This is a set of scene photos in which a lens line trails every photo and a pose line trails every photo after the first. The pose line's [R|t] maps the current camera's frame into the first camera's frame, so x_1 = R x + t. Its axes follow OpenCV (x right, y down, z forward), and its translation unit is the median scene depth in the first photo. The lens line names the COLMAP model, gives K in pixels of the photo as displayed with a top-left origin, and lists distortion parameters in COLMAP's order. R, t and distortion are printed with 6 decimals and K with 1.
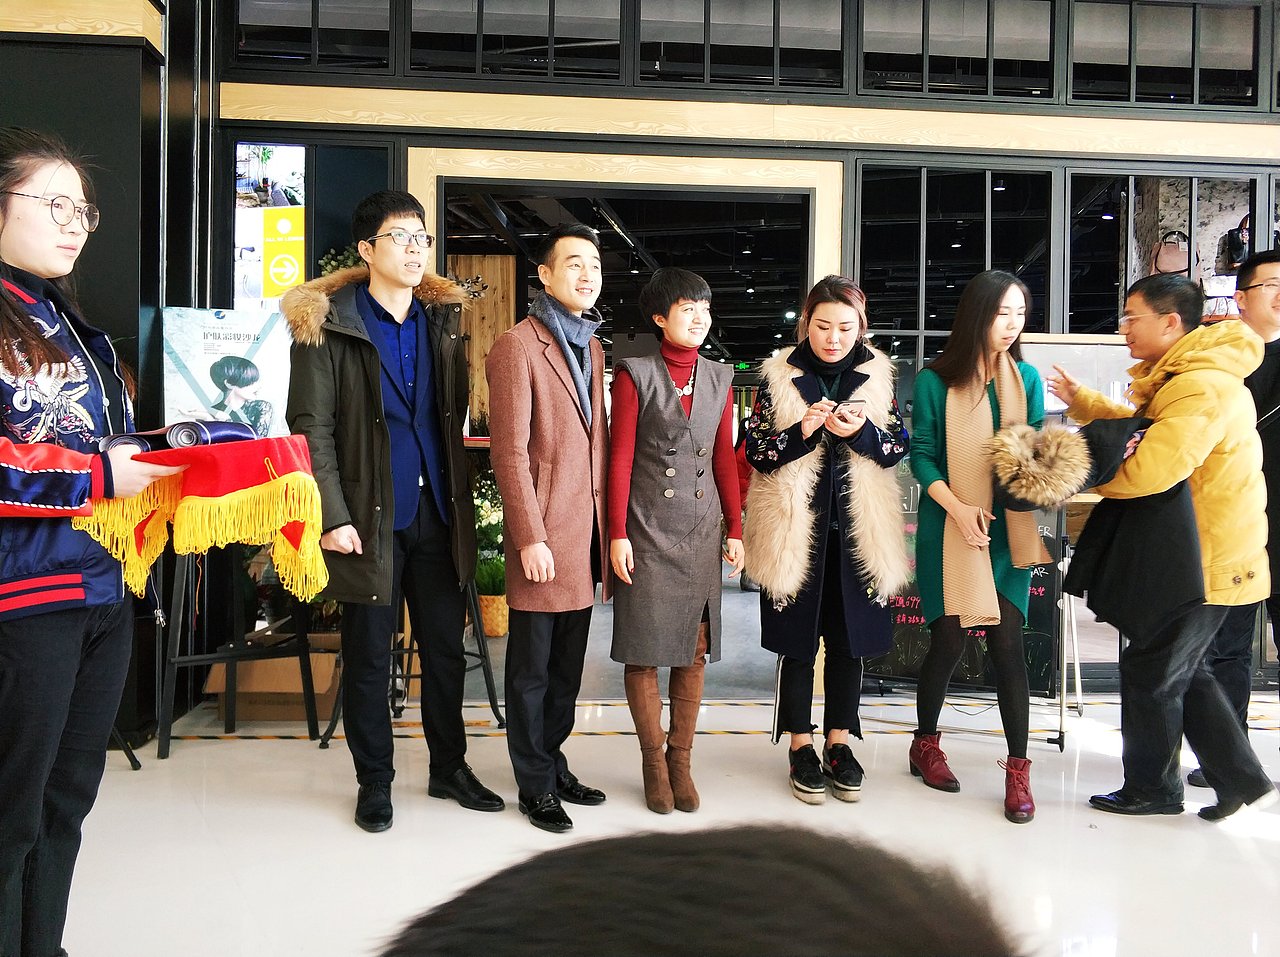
lens RADIAL K [[995.7, 0, 640.0], [0, 995.7, 478.5], [0, 0, 1]] dist [-0.005970, 0.002803]
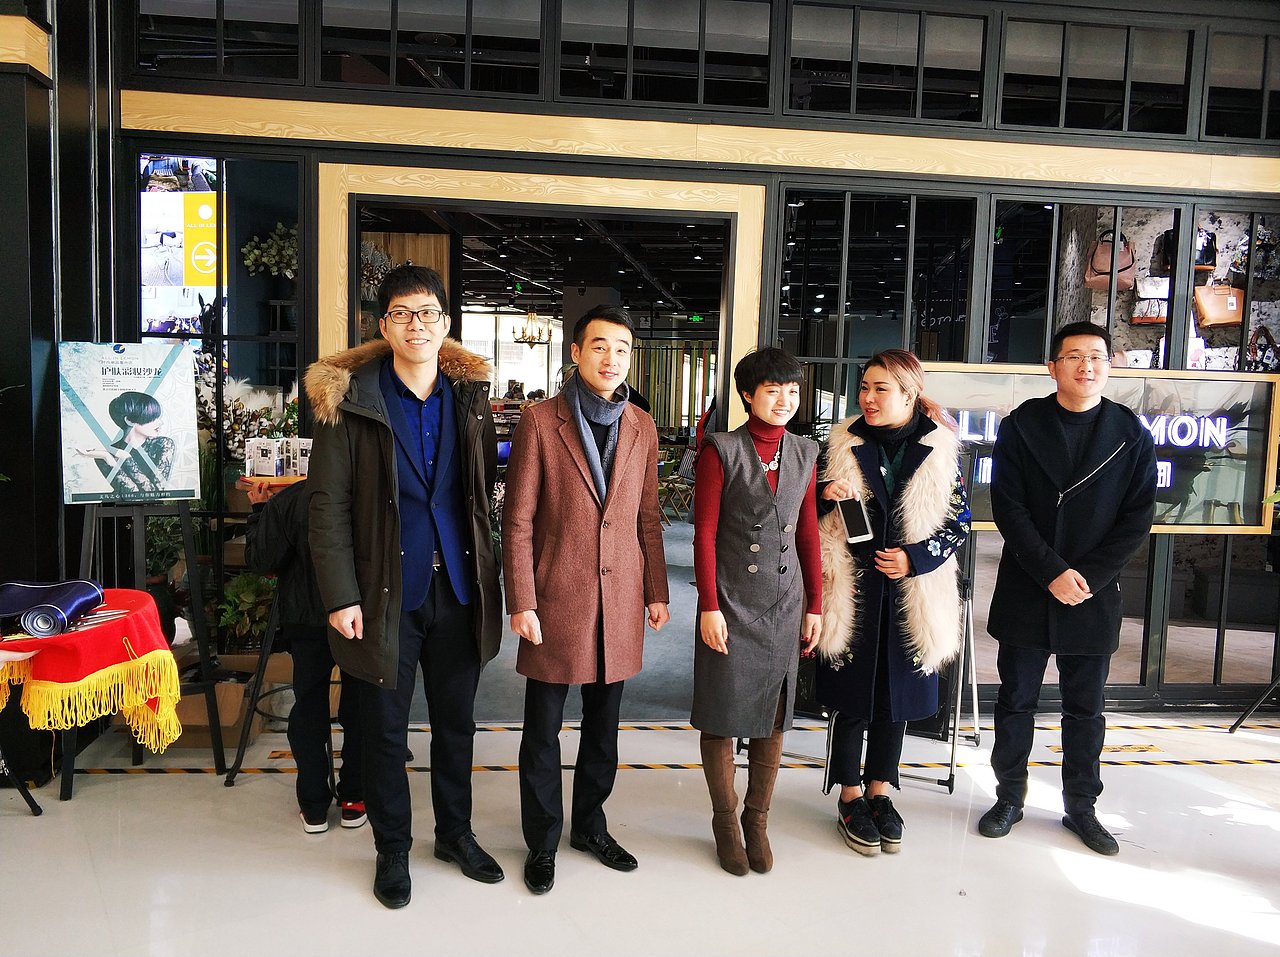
lens RADIAL K [[994.5, 0, 626.8], [0, 994.5, 478.8], [0, 0, 1]] dist [-0.005610, 0.008432]
pose [[0.999555, 0.014751, 0.025925, 0.045115], [-0.016628, 0.997137, 0.073763, -0.098159], [-0.024763, -0.074161, 0.996939, 0.002408]]
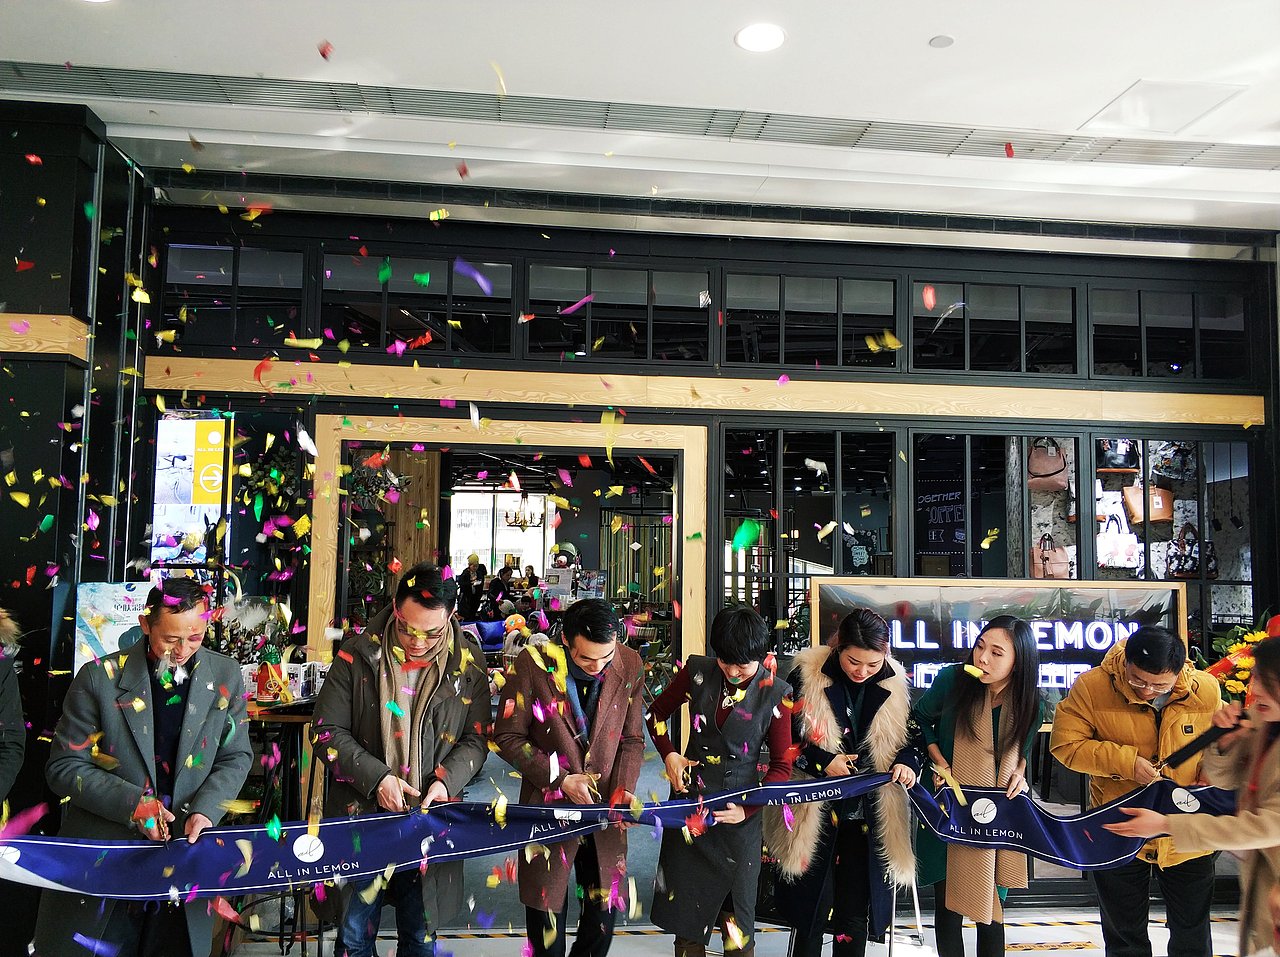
lens RADIAL K [[993.8, 0, 629.7], [0, 993.8, 486.9], [0, 0, 1]] dist [-0.001323, 0.002862]
pose [[0.999704, 0.004460, 0.023918, 0.088842], [-0.002524, 0.996762, -0.080366, -0.157778], [-0.024199, 0.080282, 0.996478, -0.104086]]
